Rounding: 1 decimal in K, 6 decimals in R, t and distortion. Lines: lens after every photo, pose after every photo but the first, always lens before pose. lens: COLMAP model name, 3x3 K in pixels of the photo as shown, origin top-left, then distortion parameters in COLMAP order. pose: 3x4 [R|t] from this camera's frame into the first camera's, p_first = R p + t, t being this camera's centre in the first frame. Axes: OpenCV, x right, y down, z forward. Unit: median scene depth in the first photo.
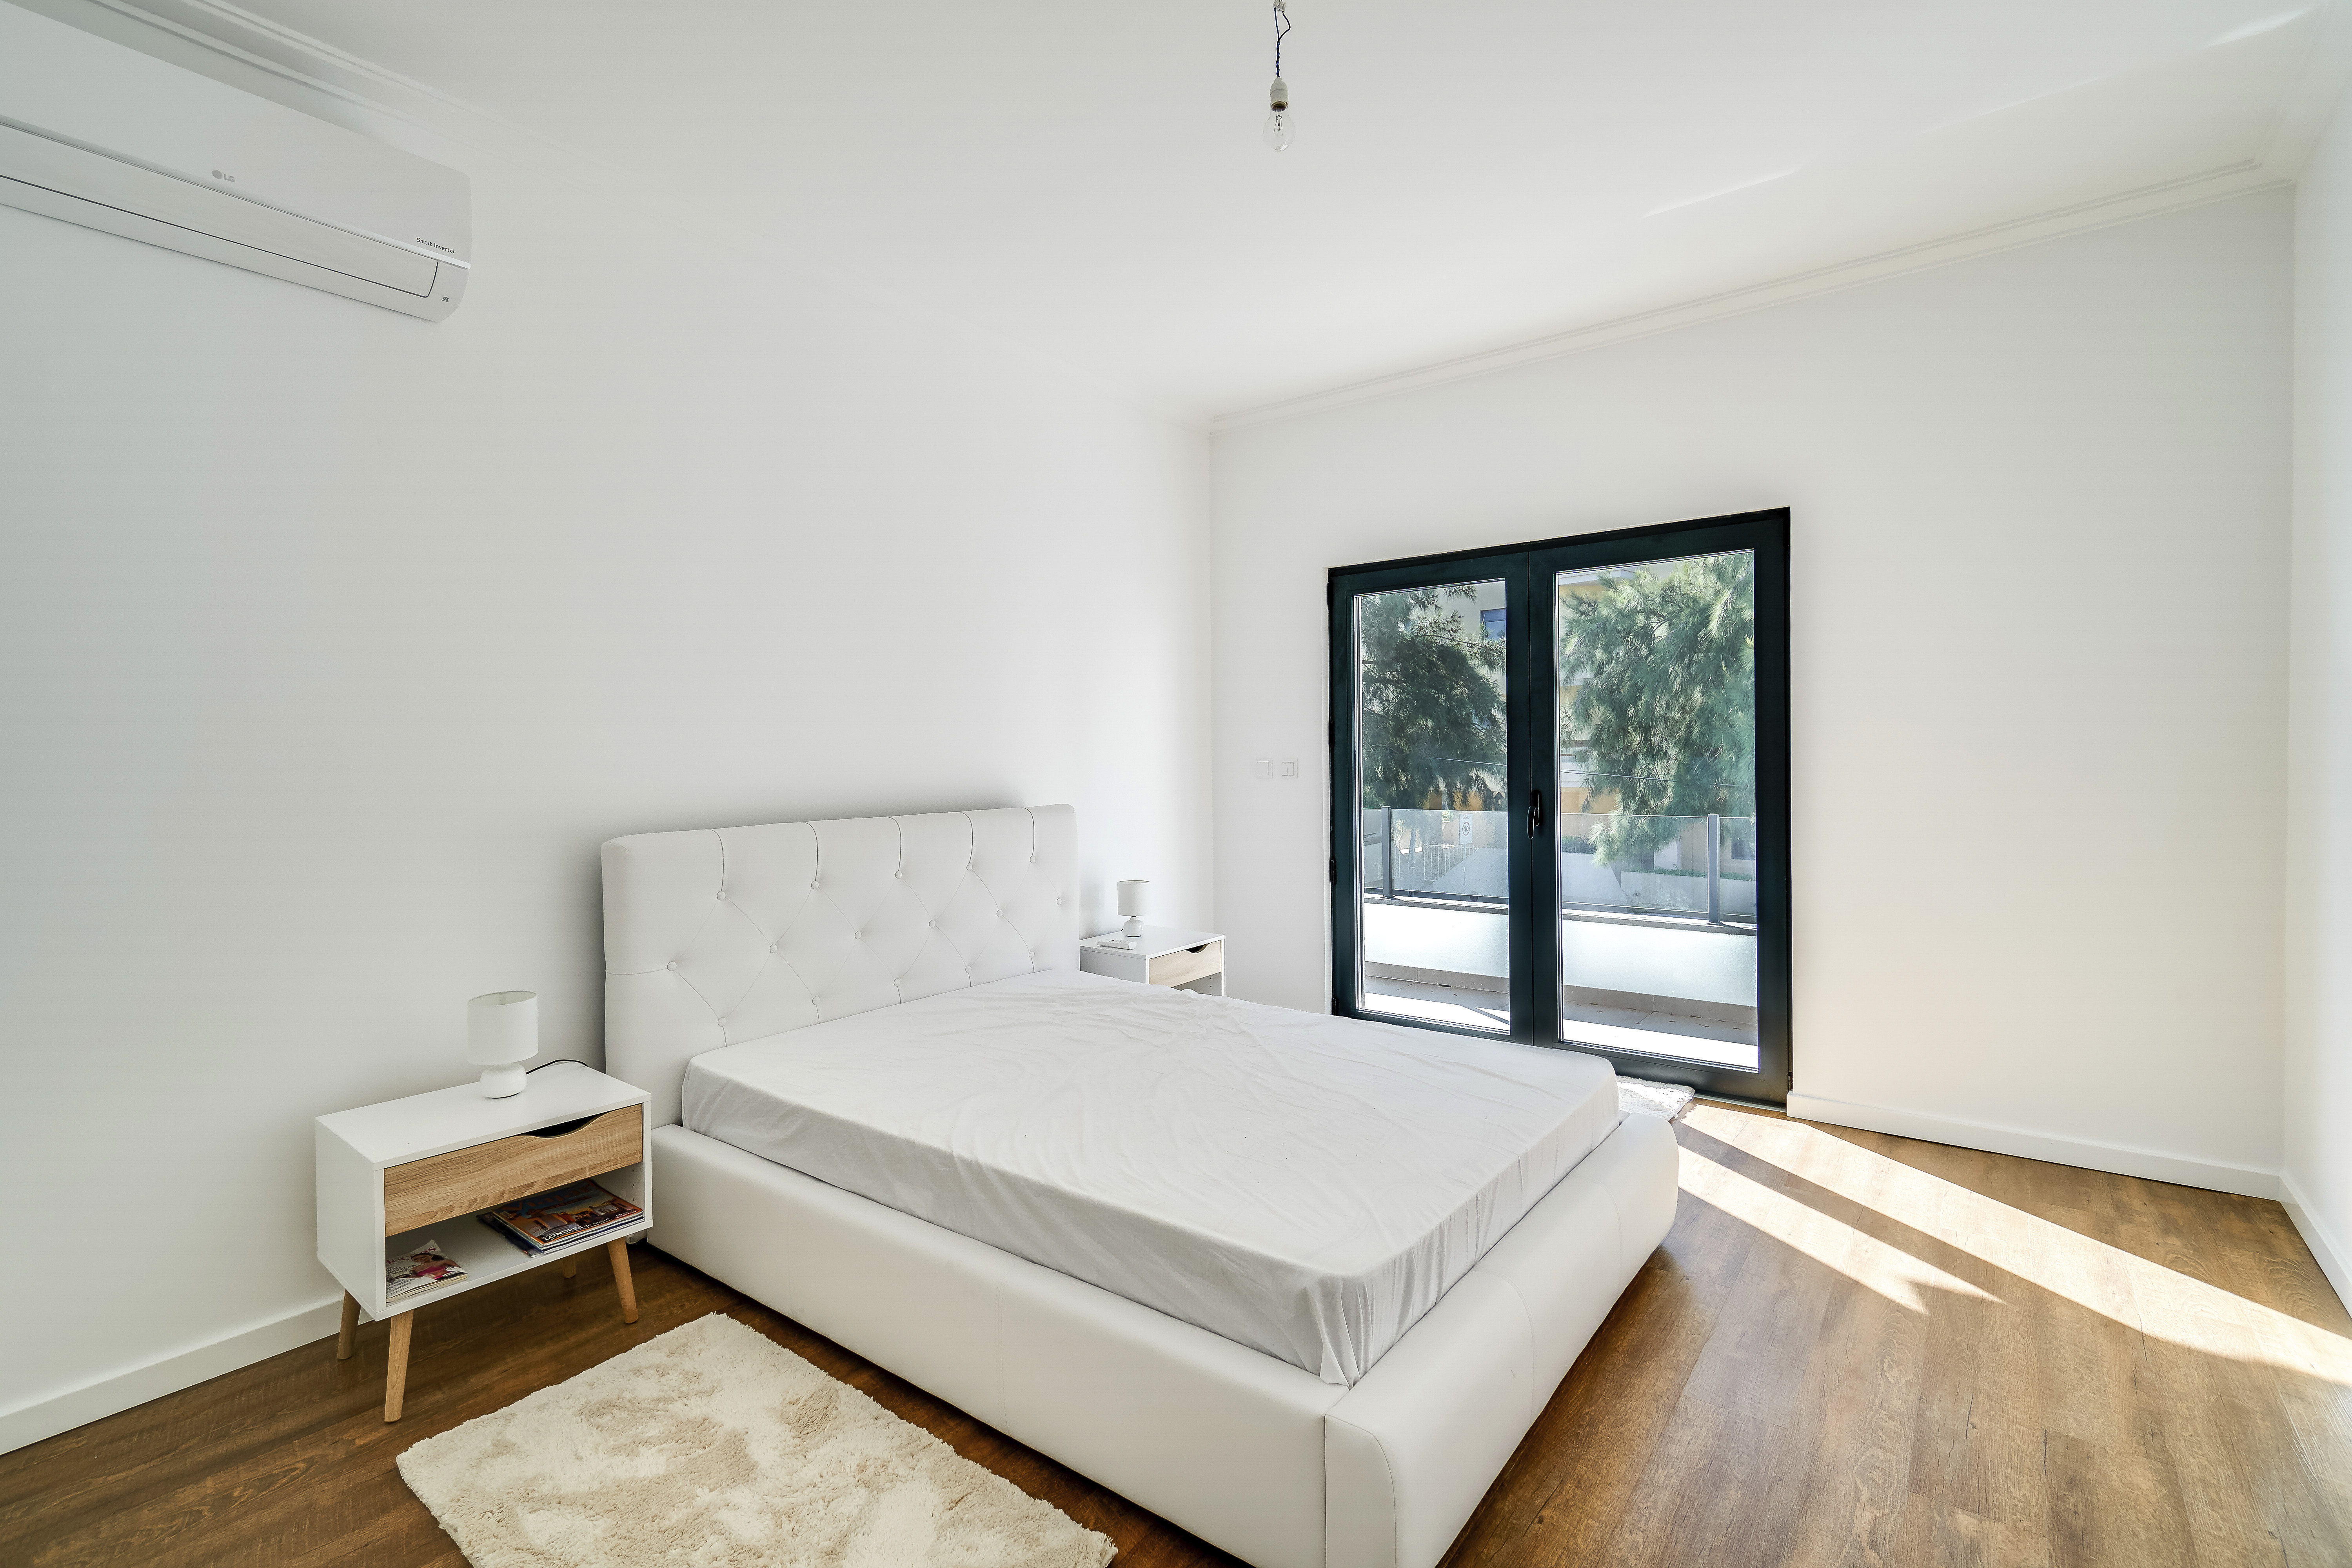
lens RADIAL K [[1083.1, 0, 1170.7], [0, 1083.1, 775.2], [0, 0, 1]] dist [-0.000904, 0.001147]
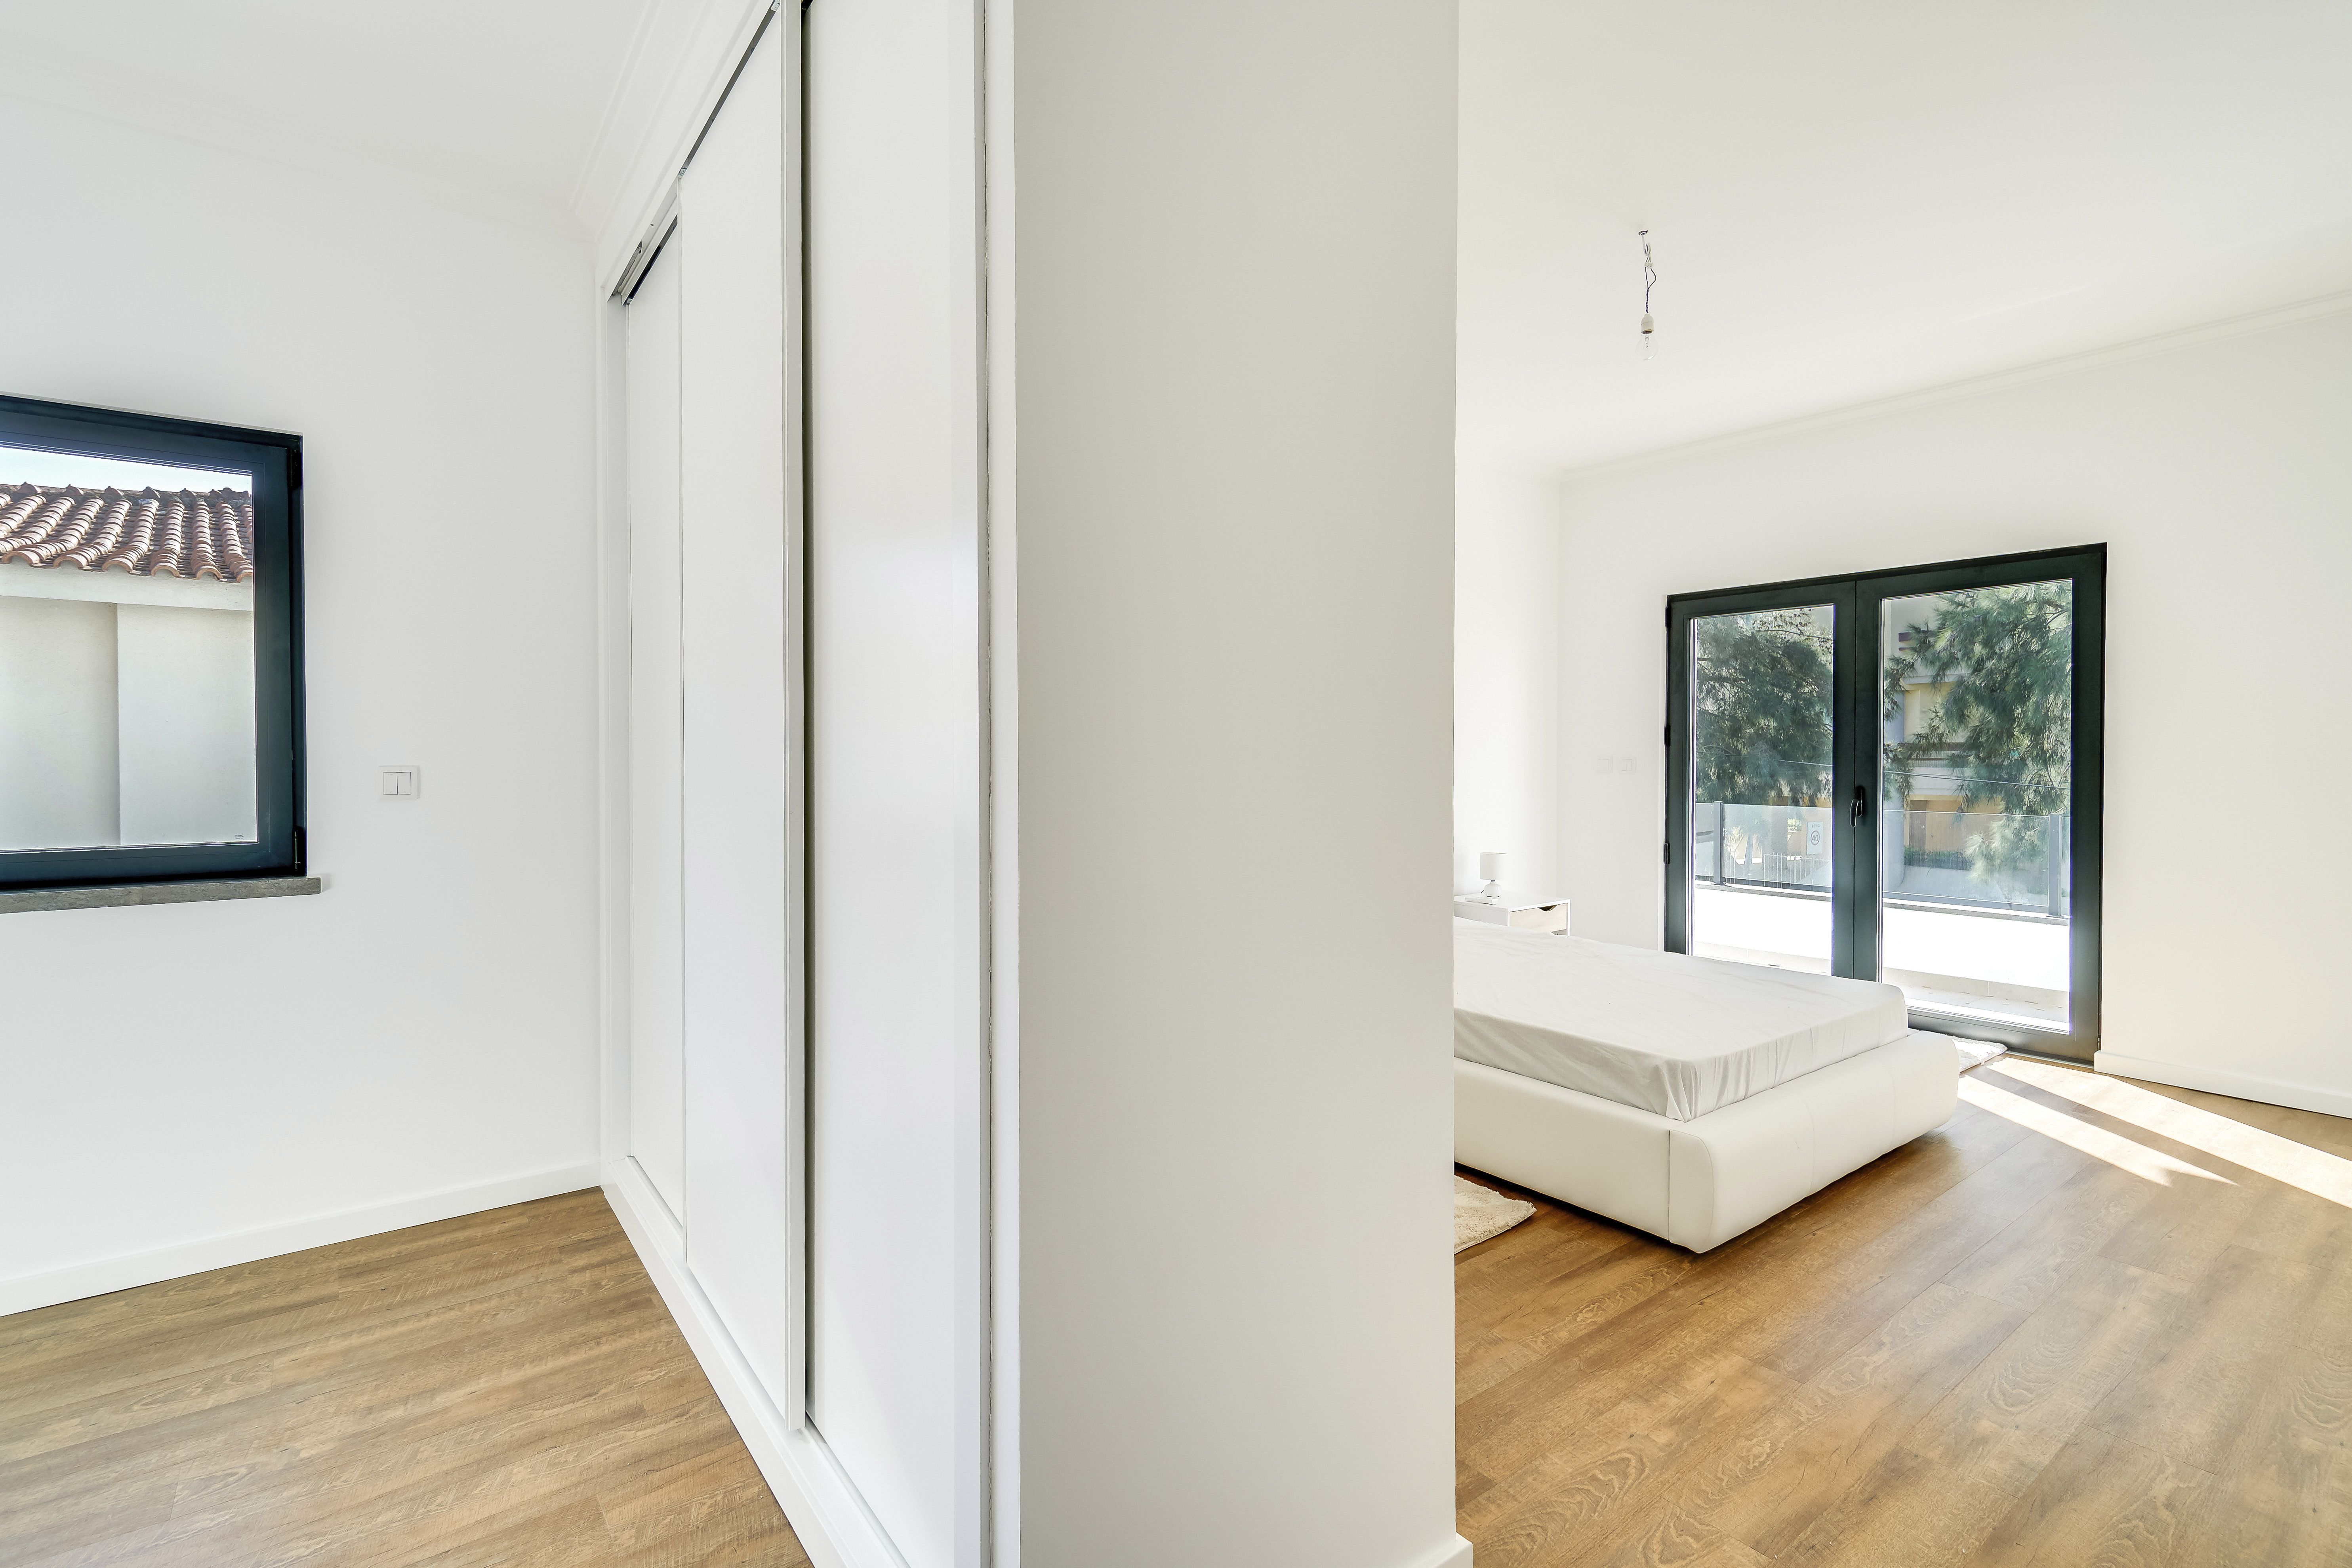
lens RADIAL K [[1083.1, 0, 1164.1], [0, 1083.1, 770.9], [0, 0, 1]] dist [-0.000904, 0.001147]
pose [[0.961295, 0.017139, -0.274987, -0.060938], [-0.017433, 0.999847, 0.001375, 0.009381], [0.274968, 0.003472, 0.961447, -0.322260]]
